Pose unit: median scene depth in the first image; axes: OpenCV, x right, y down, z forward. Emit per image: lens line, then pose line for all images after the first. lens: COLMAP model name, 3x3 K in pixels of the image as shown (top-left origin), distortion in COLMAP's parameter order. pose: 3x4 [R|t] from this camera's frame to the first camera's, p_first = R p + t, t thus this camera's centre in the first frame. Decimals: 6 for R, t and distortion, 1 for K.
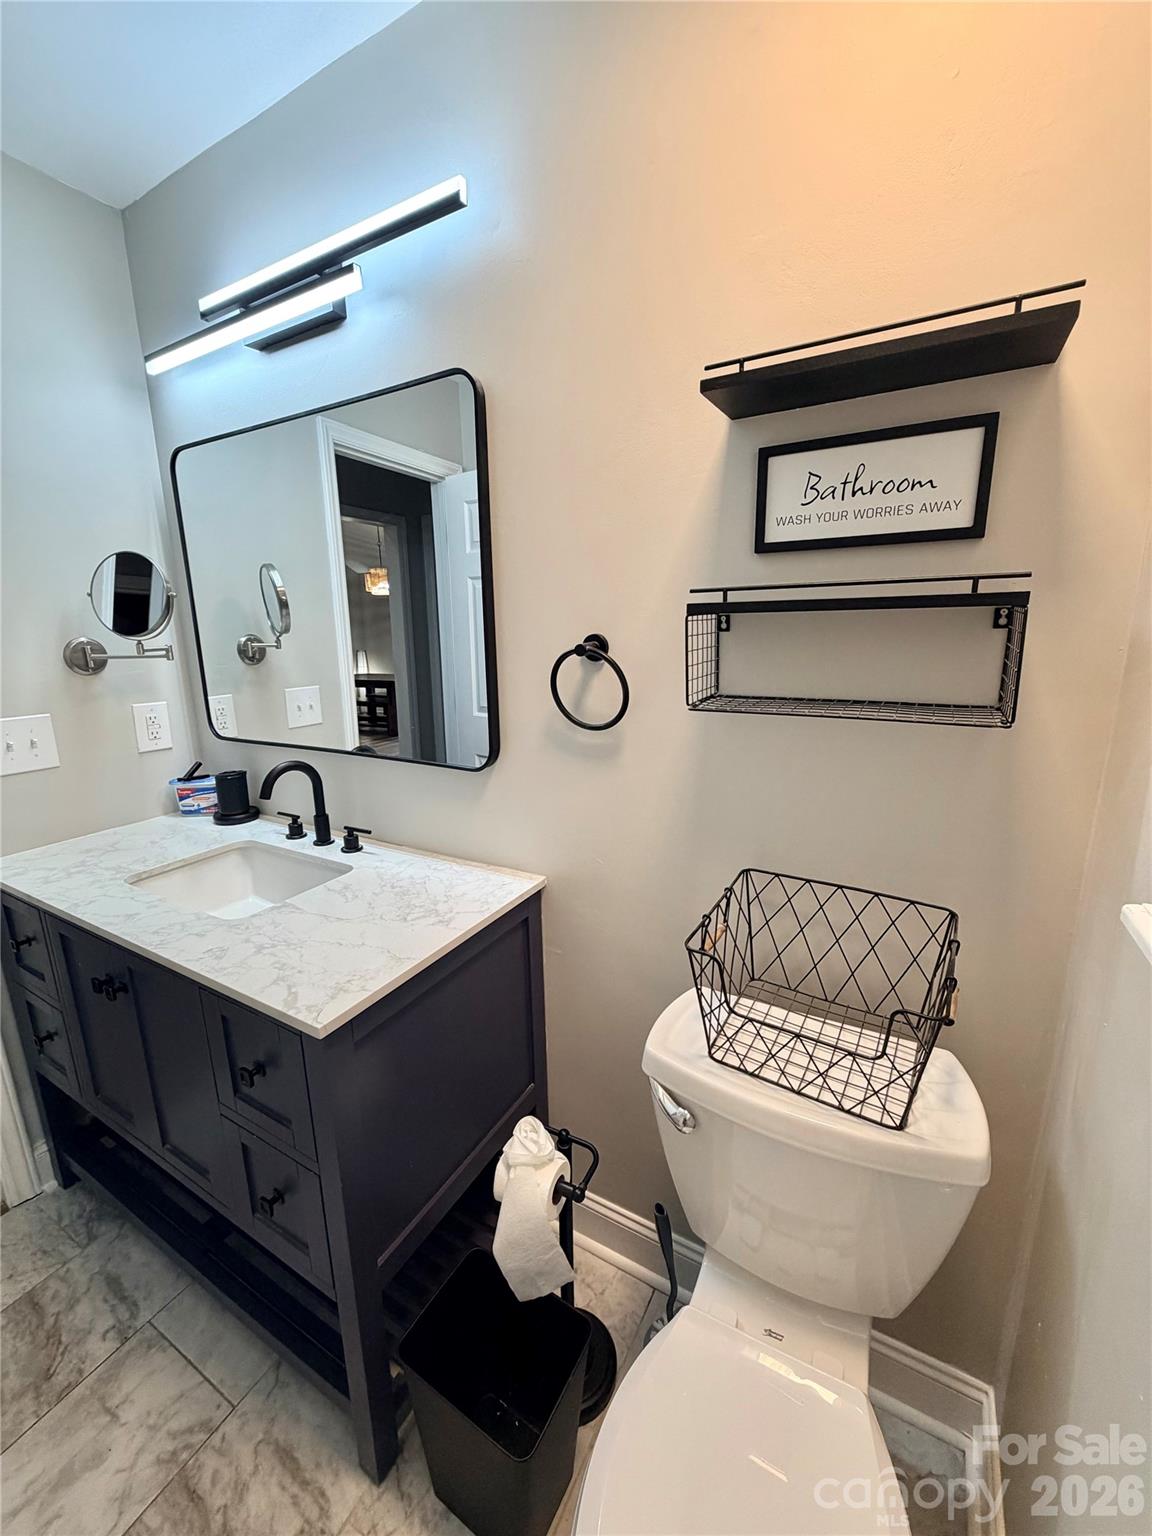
lens RADIAL K [[612.6, 0, 574.7], [0, 612.6, 765.4], [0, 0, 1]] dist [0.000818, -0.000227]
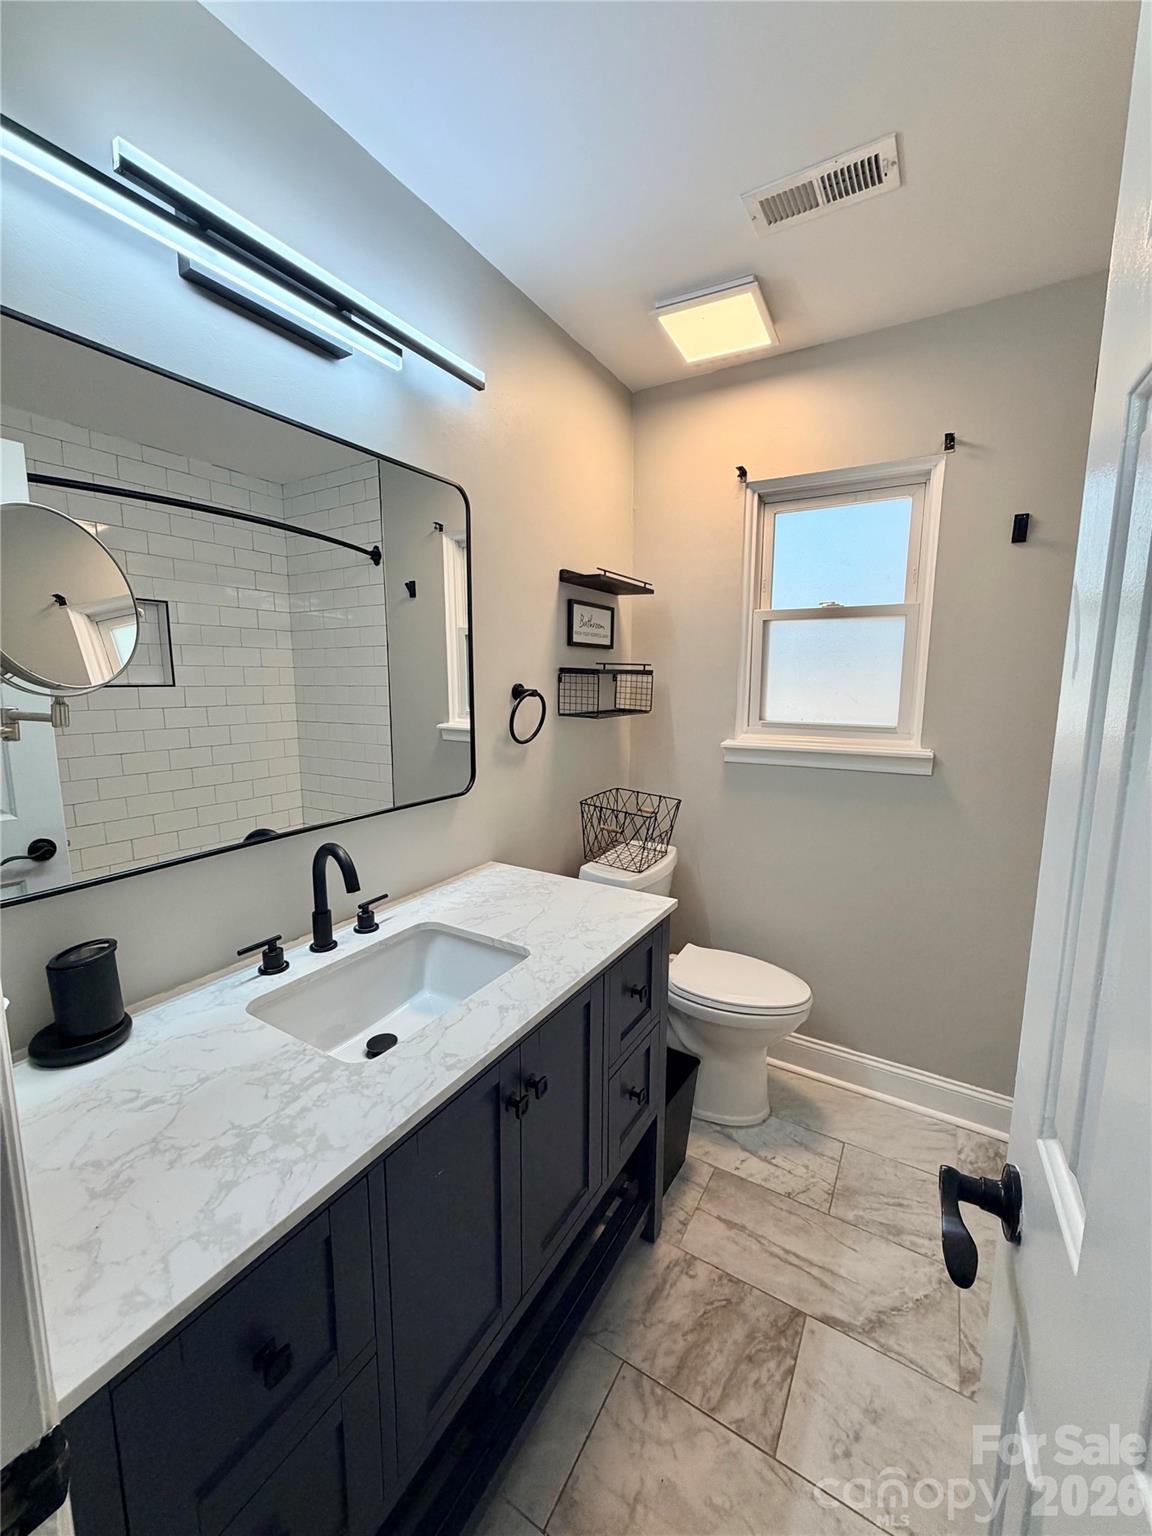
lens RADIAL K [[612.6, 0, 572.1], [0, 612.6, 766.6], [0, 0, 1]] dist [0.000818, -0.000227]
pose [[0.031880, -0.130336, 0.990957, -1.617525], [0.219647, 0.968138, 0.120268, -0.171464], [-0.975058, 0.213827, 0.059492, 0.839064]]
